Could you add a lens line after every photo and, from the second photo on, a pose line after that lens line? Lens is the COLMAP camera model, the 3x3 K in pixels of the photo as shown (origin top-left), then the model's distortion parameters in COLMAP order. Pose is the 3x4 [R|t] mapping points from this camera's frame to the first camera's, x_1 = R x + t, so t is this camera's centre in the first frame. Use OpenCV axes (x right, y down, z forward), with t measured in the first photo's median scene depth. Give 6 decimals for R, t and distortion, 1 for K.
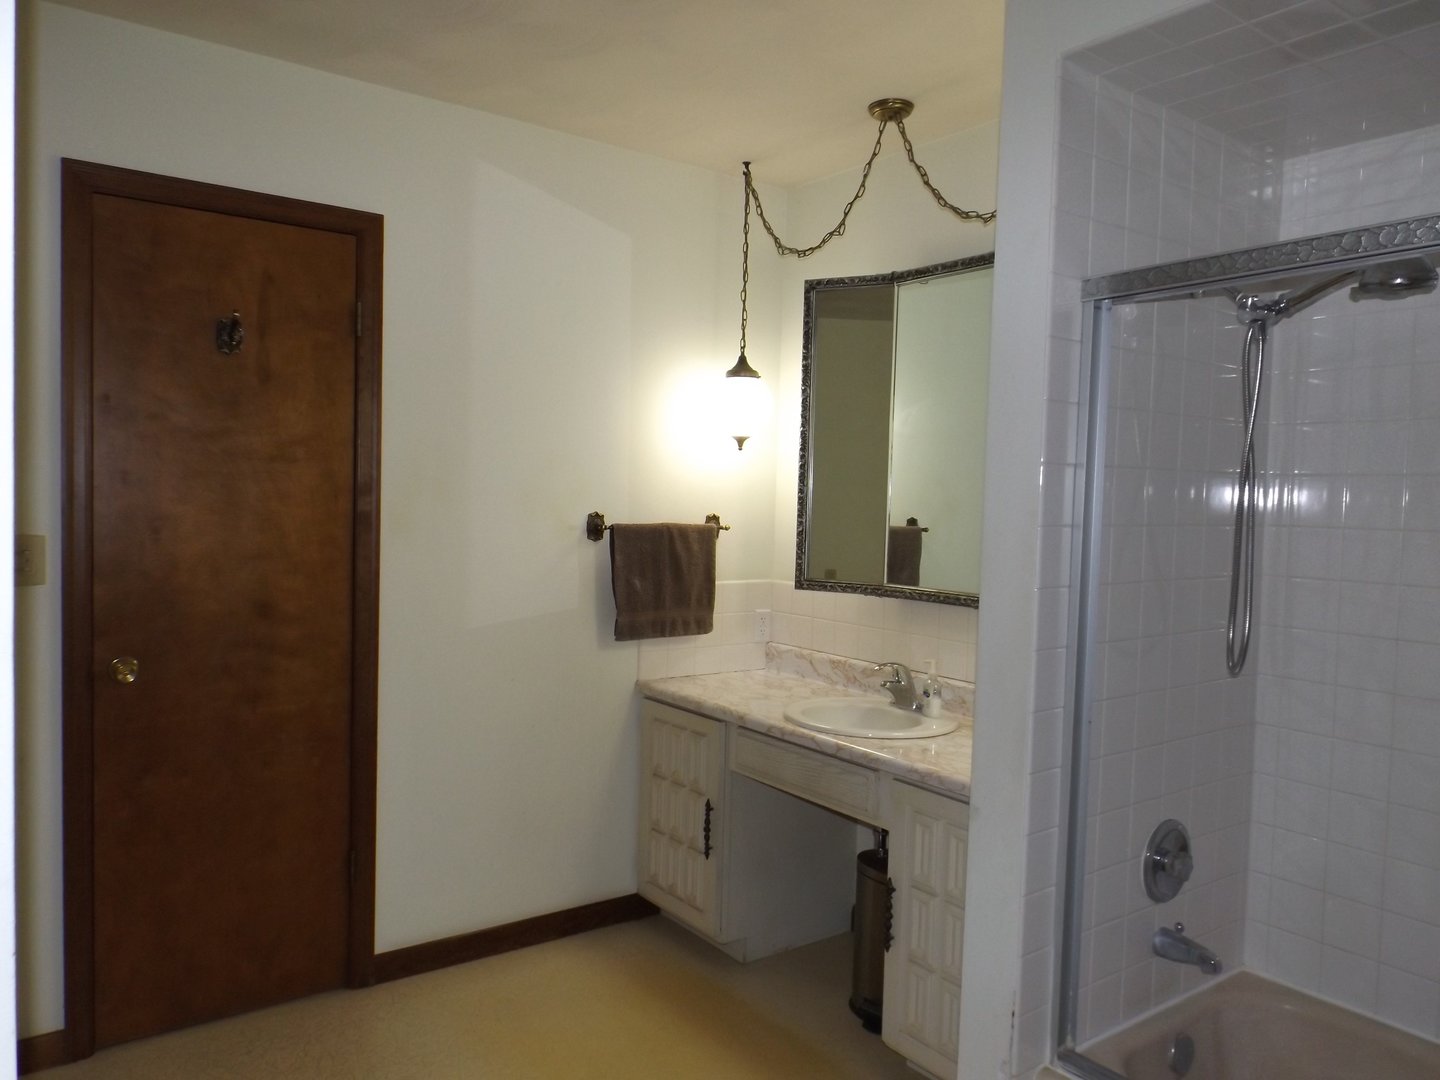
lens RADIAL K [[1064.7, 0, 720.0], [0, 1064.7, 540.0], [0, 0, 1]] dist [0.192059, -0.001046]
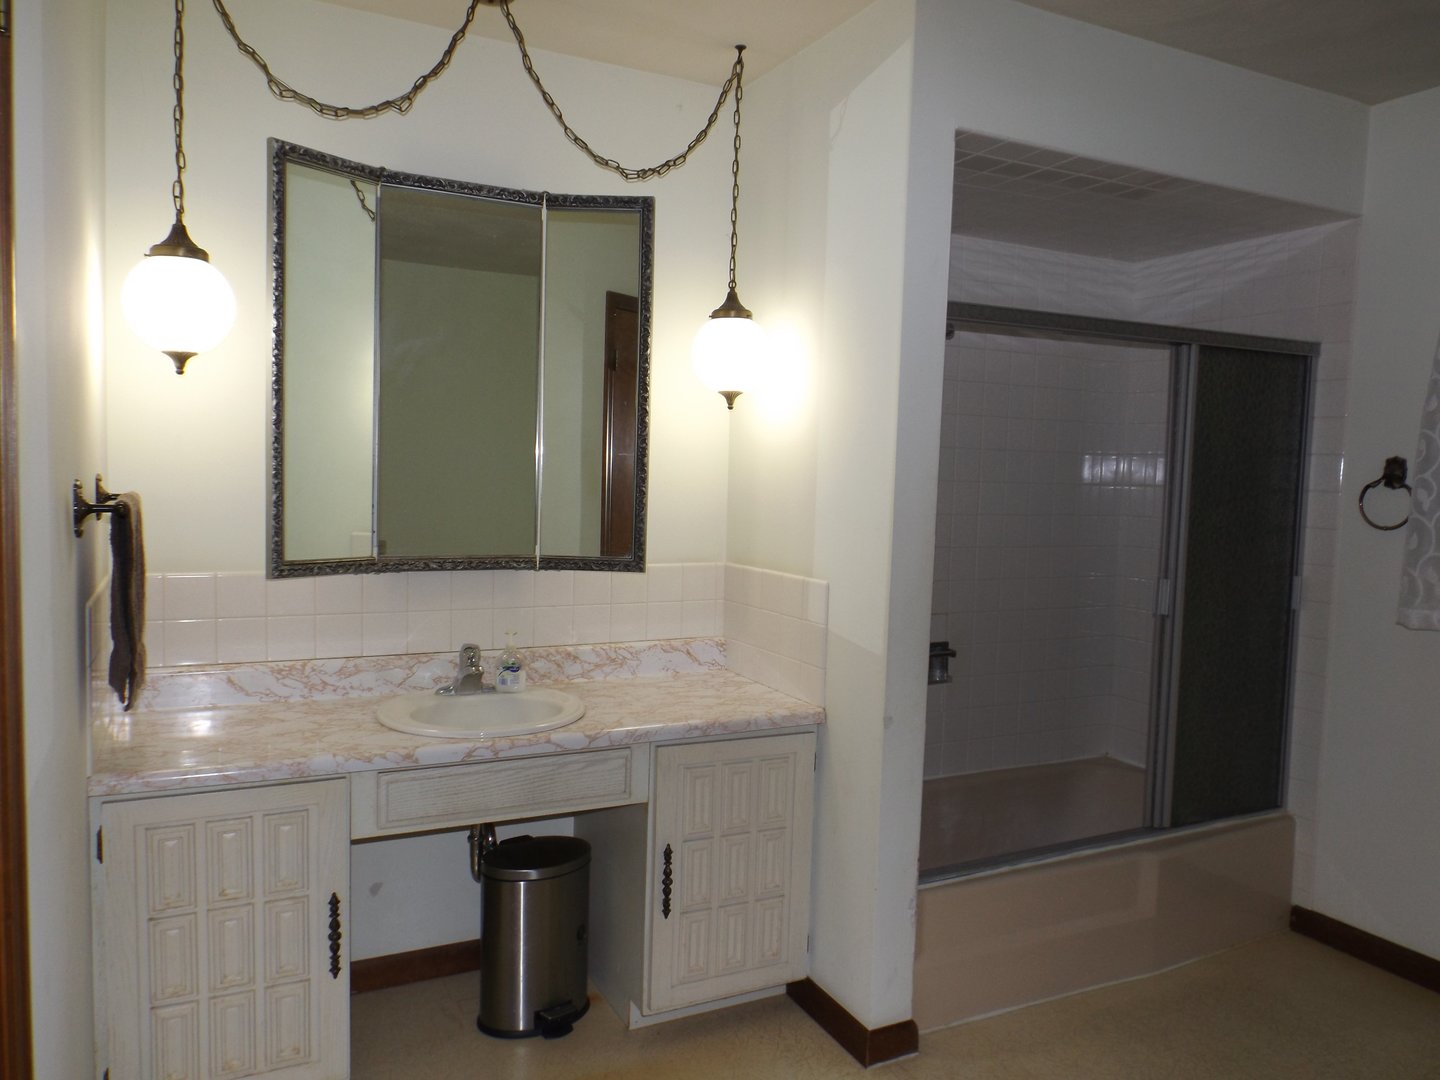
lens RADIAL K [[1043.1, 0, 720.0], [0, 1043.1, 540.0], [0, 0, 1]] dist [-0.003274, -0.005182]
pose [[0.180580, -0.091635, 0.979282, -0.596597], [0.022870, 0.995772, 0.088961, -0.036935], [-0.983294, 0.006332, 0.181912, 0.635165]]
